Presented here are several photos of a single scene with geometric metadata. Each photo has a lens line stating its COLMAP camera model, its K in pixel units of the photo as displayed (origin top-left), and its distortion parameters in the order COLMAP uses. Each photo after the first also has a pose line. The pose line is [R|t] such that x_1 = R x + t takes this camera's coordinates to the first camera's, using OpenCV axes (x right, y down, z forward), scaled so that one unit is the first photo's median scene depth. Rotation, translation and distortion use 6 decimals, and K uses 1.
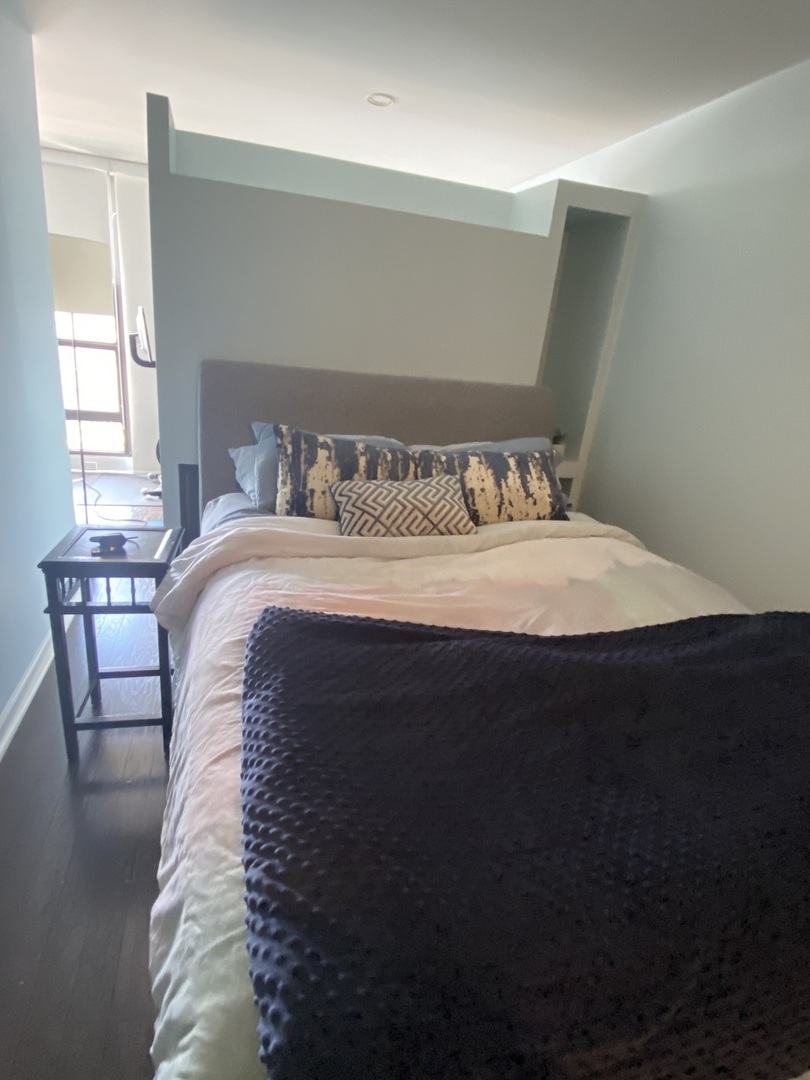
lens RADIAL K [[539.4, 0, 405.0], [0, 539.4, 540.0], [0, 0, 1]] dist [0.000868, -0.037879]
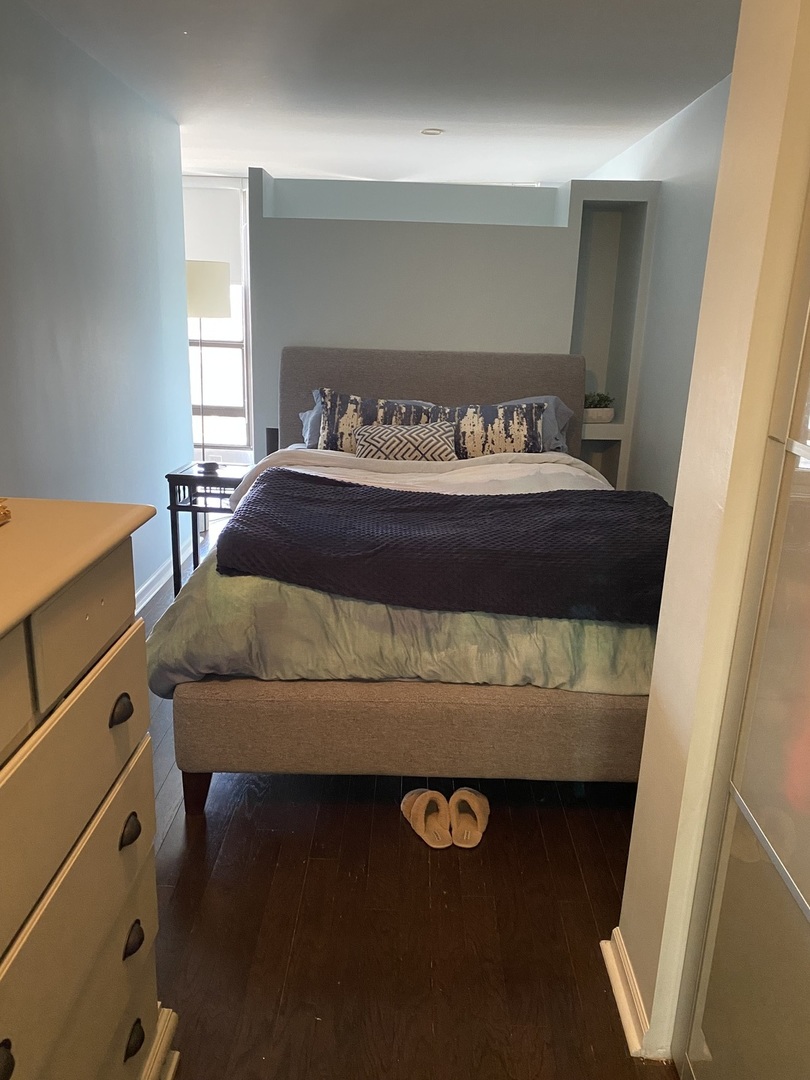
lens RADIAL K [[812.9, 0, 405.0], [0, 812.9, 540.0], [0, 0, 1]] dist [0.000325, -0.213151]
pose [[0.954053, 0.010845, -0.299441, 0.584055], [-0.039601, 0.995142, -0.090133, 0.347250], [0.297009, 0.097850, 0.949848, -0.866258]]
